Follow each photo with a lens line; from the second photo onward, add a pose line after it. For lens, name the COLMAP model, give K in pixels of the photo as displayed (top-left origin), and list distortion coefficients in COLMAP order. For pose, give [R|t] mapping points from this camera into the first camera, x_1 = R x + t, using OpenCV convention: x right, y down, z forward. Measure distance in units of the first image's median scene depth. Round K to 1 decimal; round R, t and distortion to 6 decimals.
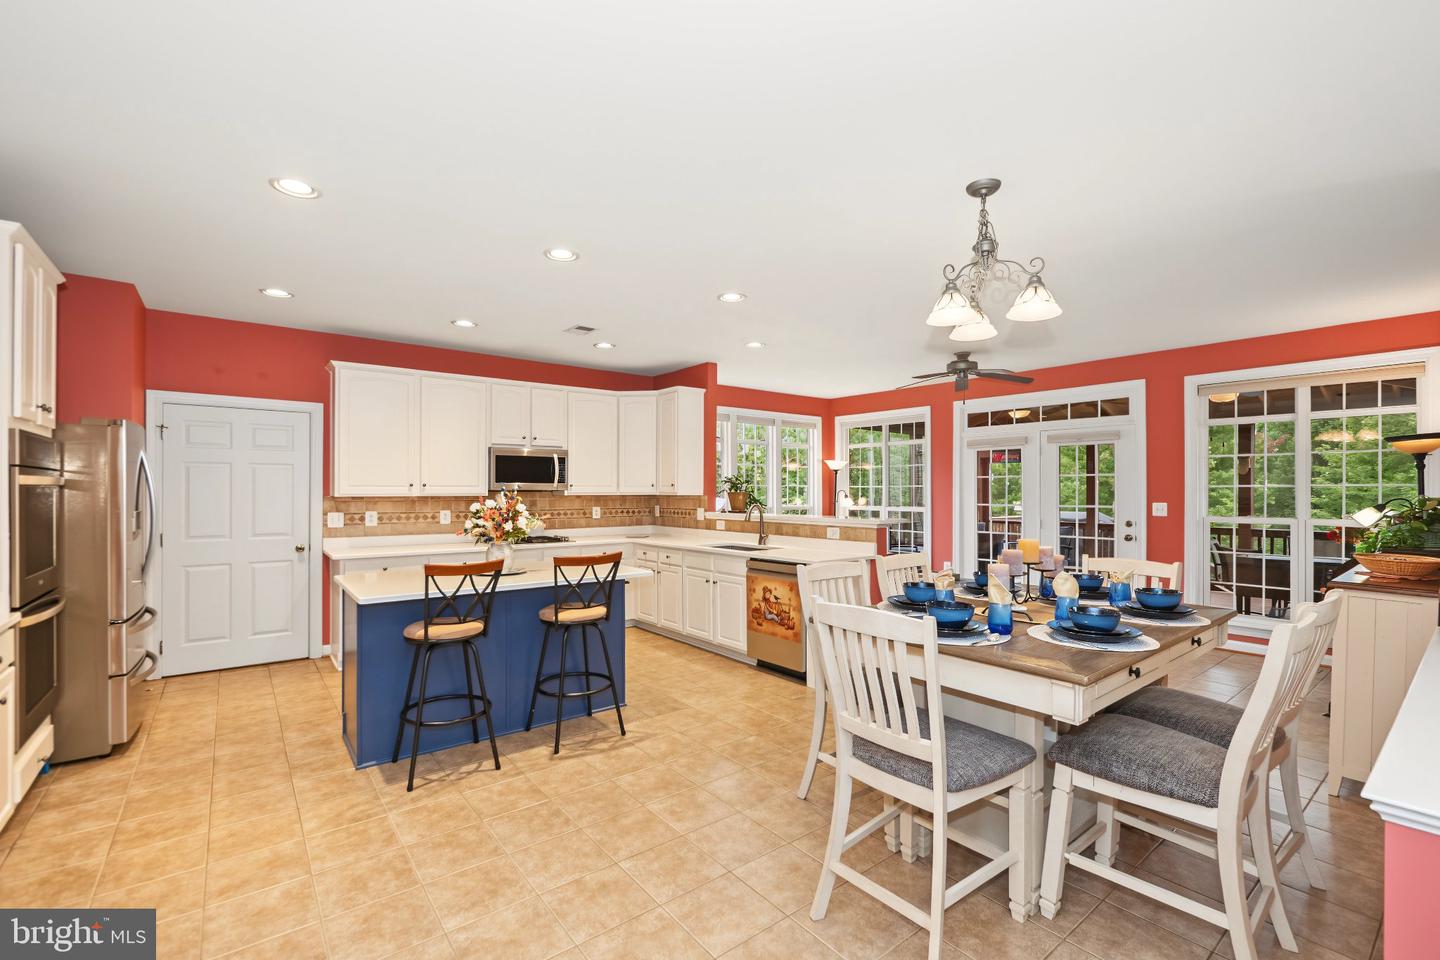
lens RADIAL K [[617.7, 0, 718.0], [0, 617.7, 473.2], [0, 0, 1]] dist [-0.000584, -0.000131]
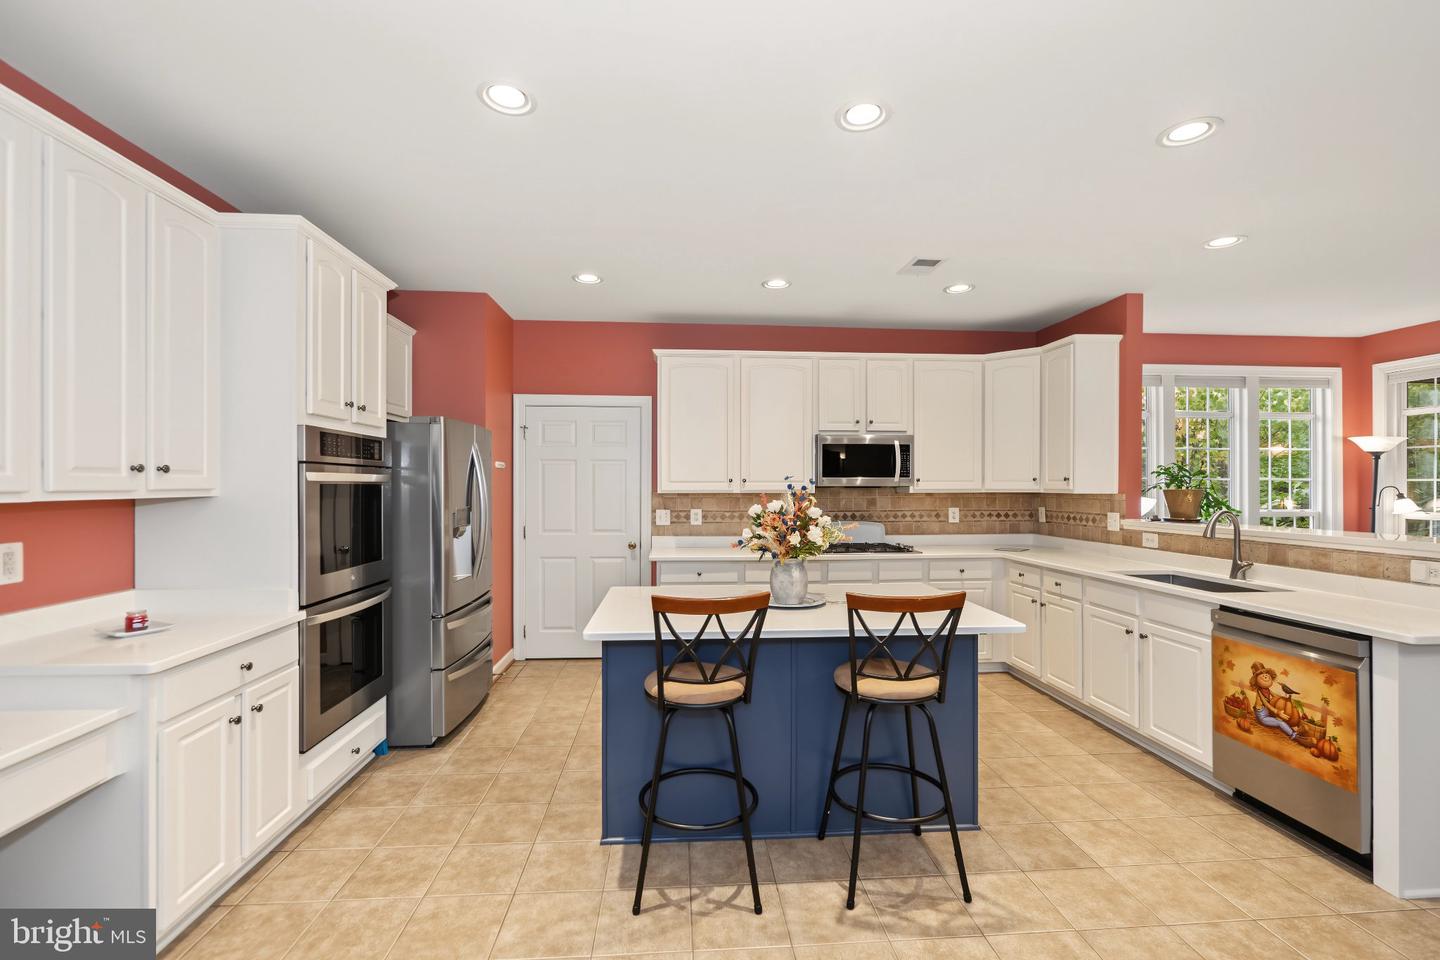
lens RADIAL K [[612.7, 0, 721.4], [0, 612.7, 488.8], [0, 0, 1]] dist [-0.002225, -0.000264]
pose [[0.831999, 0.002710, -0.554770, -0.018705], [0.015535, 0.999482, 0.028181, 0.006749], [0.554559, -0.032064, 0.831526, 0.288679]]
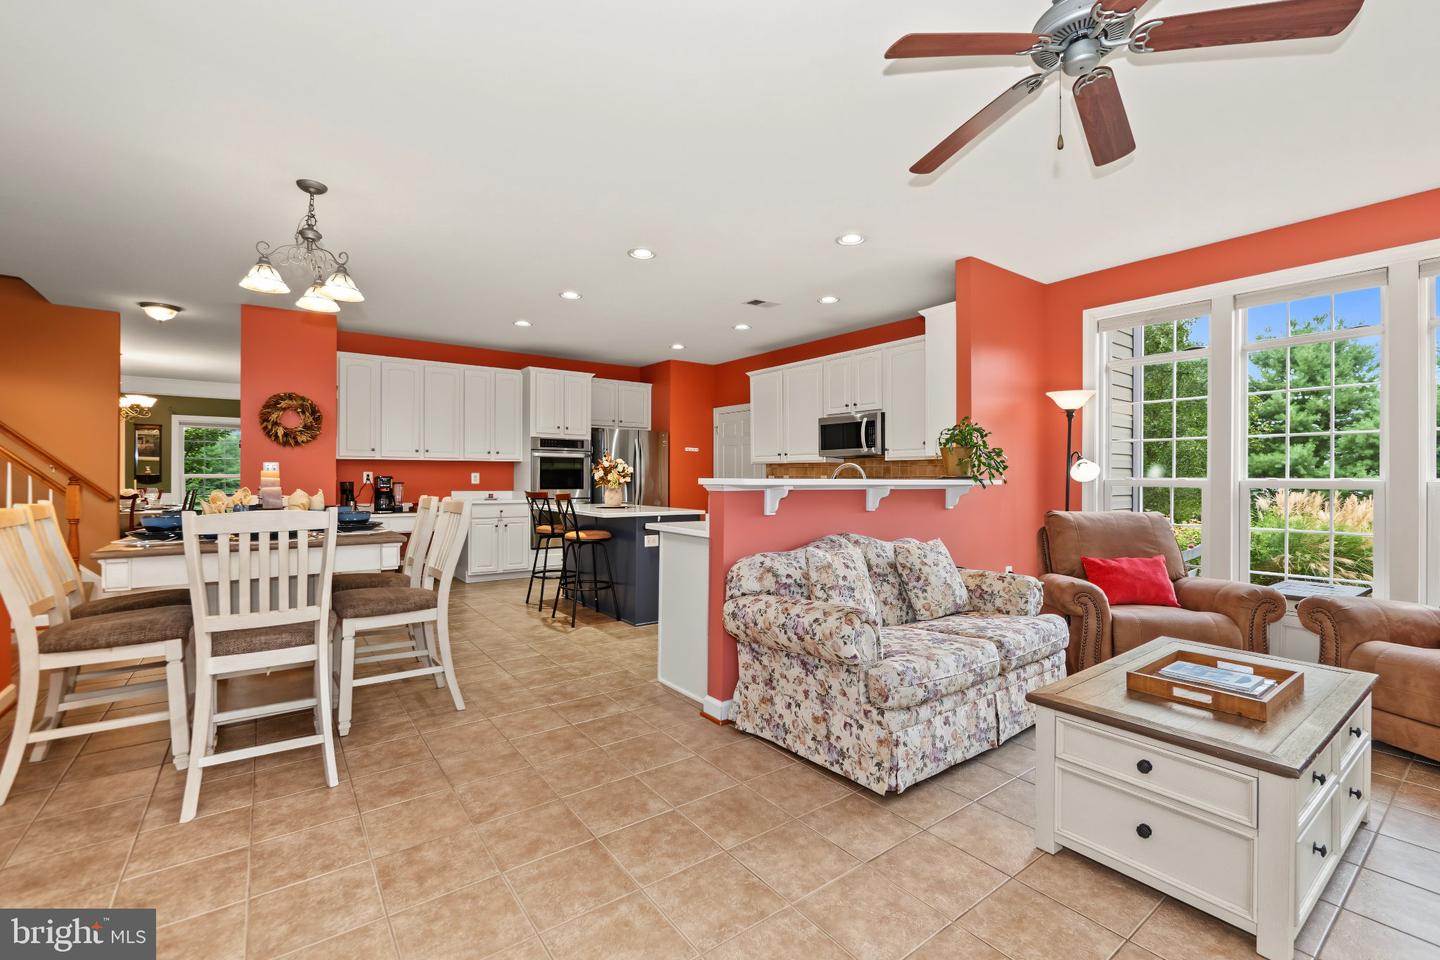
lens RADIAL K [[617.7, 0, 718.0], [0, 617.7, 473.2], [0, 0, 1]] dist [-0.000584, -0.000131]
pose [[-0.029833, 0.008692, -0.999517, 0.905644], [0.024983, 0.999656, 0.007947, 0.050324], [0.999243, -0.024734, -0.030040, 1.005849]]
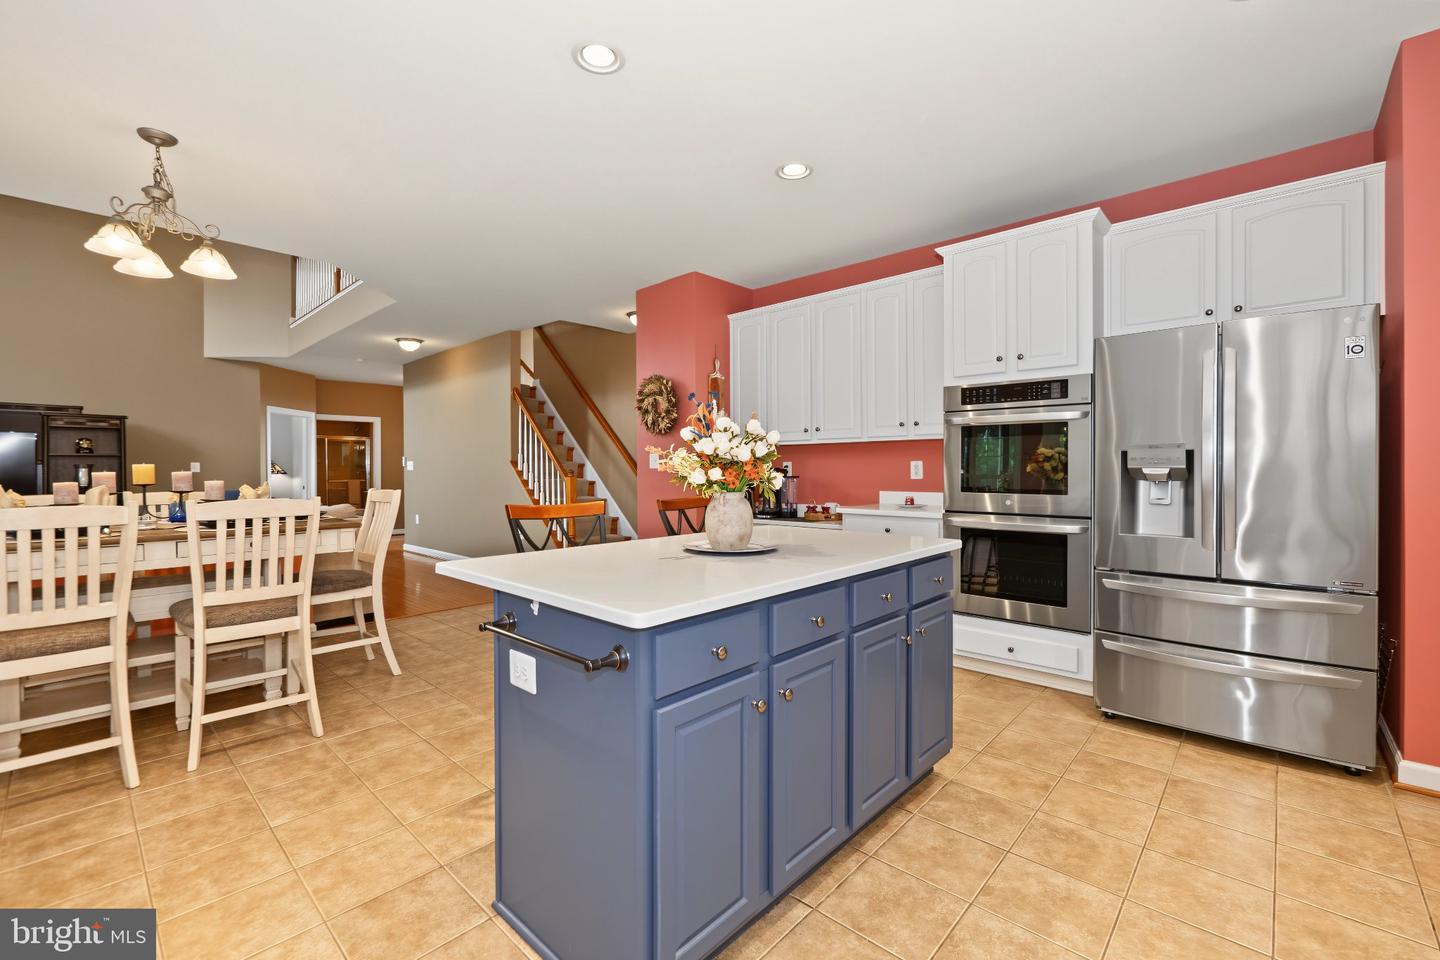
lens RADIAL K [[617.7, 0, 718.0], [0, 617.7, 473.2], [0, 0, 1]] dist [-0.000584, -0.000131]
pose [[-0.988089, 0.005866, -0.153769, -0.196180], [0.009031, 0.999761, -0.019892, 0.078556], [0.153616, -0.021043, -0.987907, 1.194686]]
